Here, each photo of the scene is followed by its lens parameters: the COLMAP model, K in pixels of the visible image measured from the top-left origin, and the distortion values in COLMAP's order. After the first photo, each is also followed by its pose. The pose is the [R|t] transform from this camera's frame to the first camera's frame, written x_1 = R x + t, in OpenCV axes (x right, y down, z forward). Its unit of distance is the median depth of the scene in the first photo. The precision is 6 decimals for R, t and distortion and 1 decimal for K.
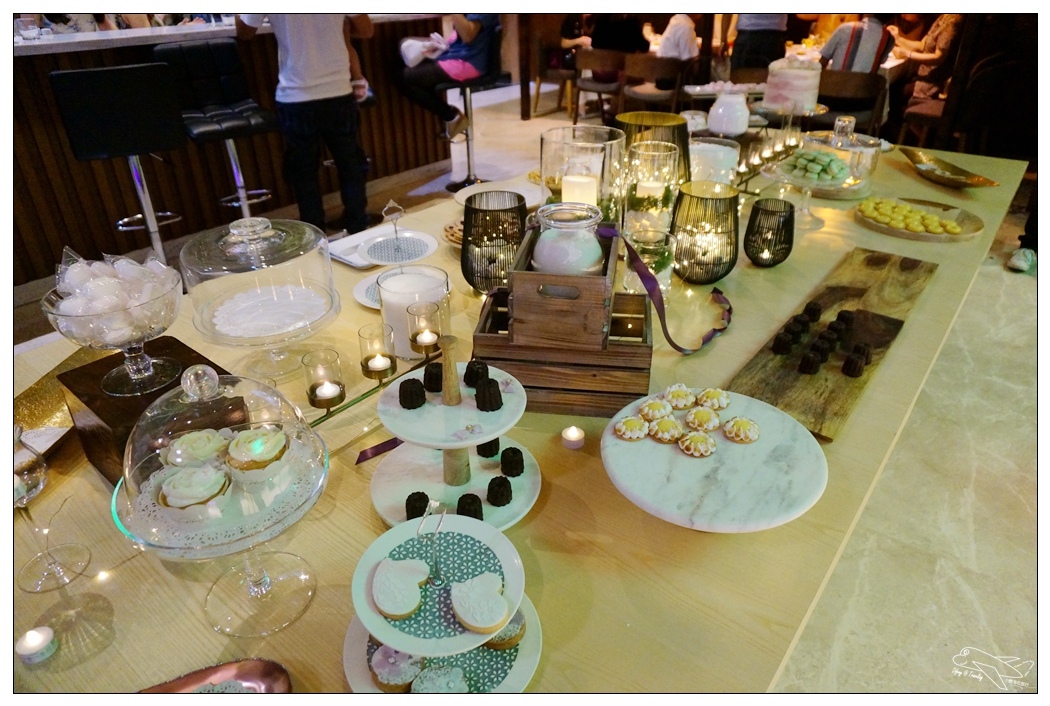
lens RADIAL K [[689.8, 0, 526.5], [0, 689.8, 355.2], [0, 0, 1]] dist [-0.028663, 0.016907]
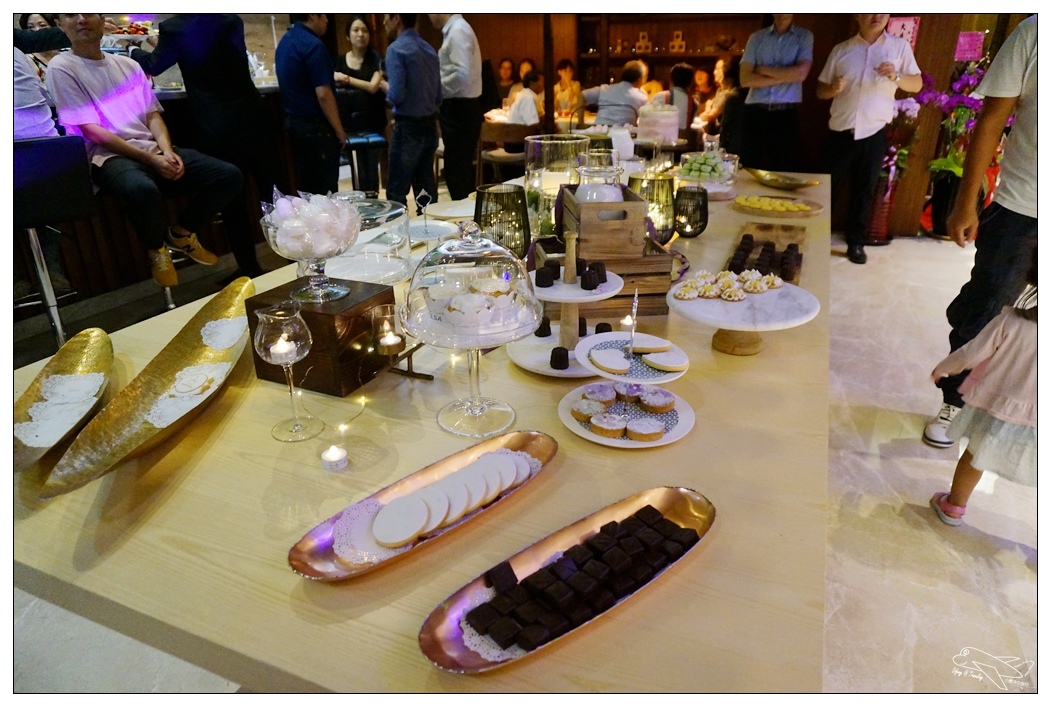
lens RADIAL K [[689.8, 0, 523.2], [0, 689.8, 350.6], [0, 0, 1]] dist [-0.028663, 0.016907]
pose [[0.966247, -0.099380, 0.237675, -0.273860], [0.127700, 0.986040, -0.106853, 0.171147], [-0.223738, 0.133597, 0.965450, -0.157561]]
